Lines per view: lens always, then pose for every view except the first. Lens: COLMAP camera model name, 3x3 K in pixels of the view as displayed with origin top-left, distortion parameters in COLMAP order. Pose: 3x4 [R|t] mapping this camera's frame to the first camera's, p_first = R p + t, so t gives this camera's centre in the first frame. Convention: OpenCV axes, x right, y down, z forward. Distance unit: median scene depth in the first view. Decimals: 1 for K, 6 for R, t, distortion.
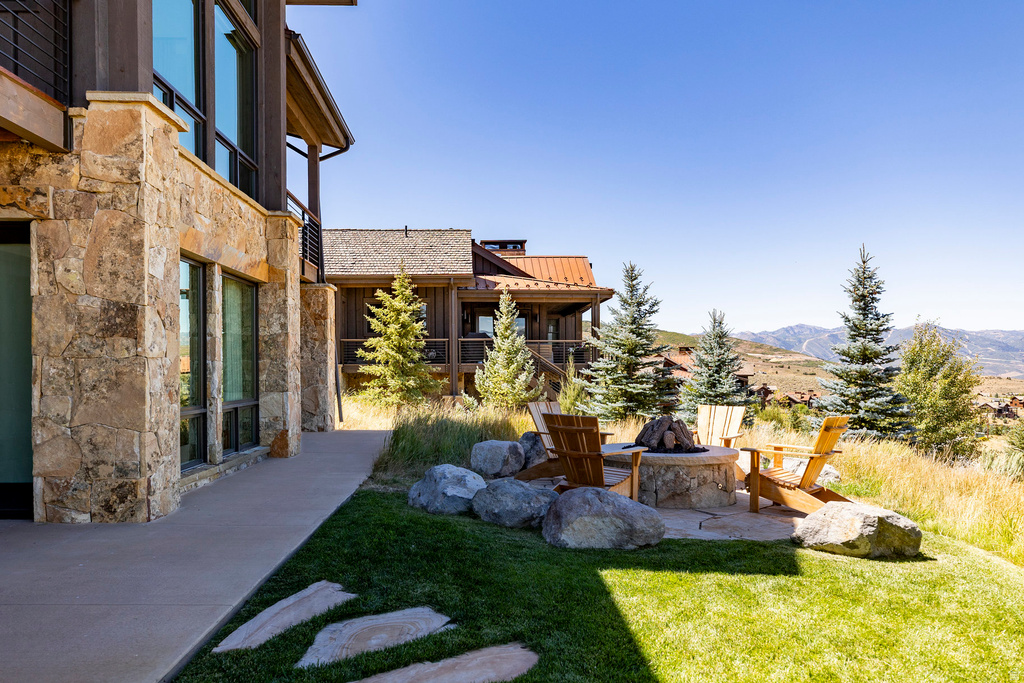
lens RADIAL K [[738.6, 0, 472.7], [0, 738.6, 390.8], [0, 0, 1]] dist [-0.017549, 0.028952]
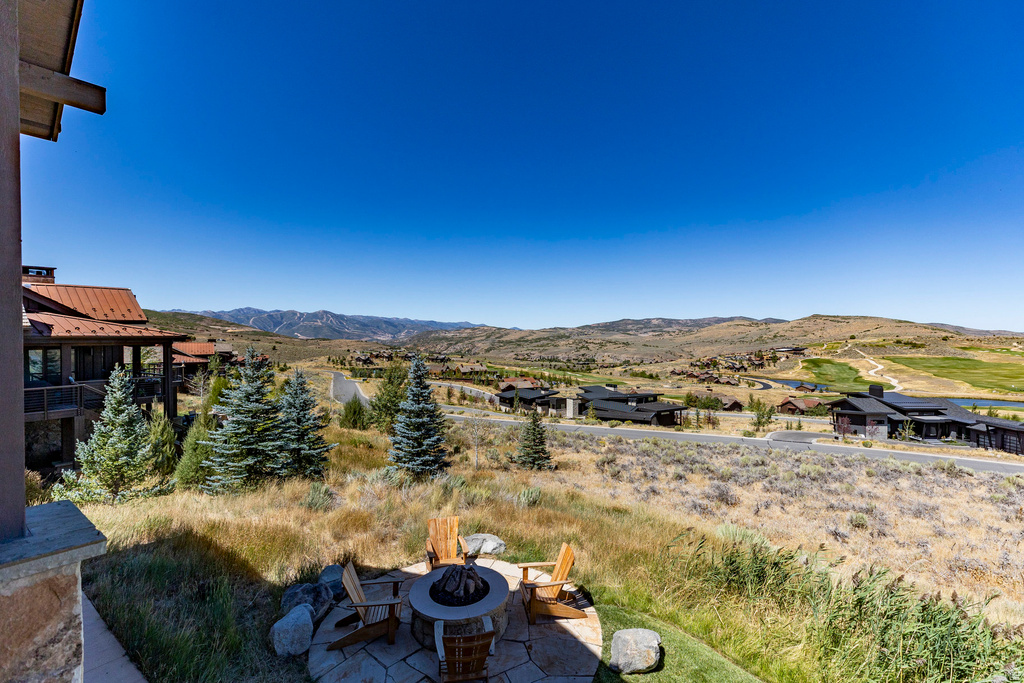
lens RADIAL K [[459.6, 0, 513.4], [0, 459.6, 337.8], [0, 0, 1]] dist [0.005170, 0.000001]
pose [[0.587374, -0.008127, 0.809275, -0.149655], [0.027882, 0.999559, -0.010199, -0.145956], [-0.808835, 0.028555, 0.587342, 0.138389]]
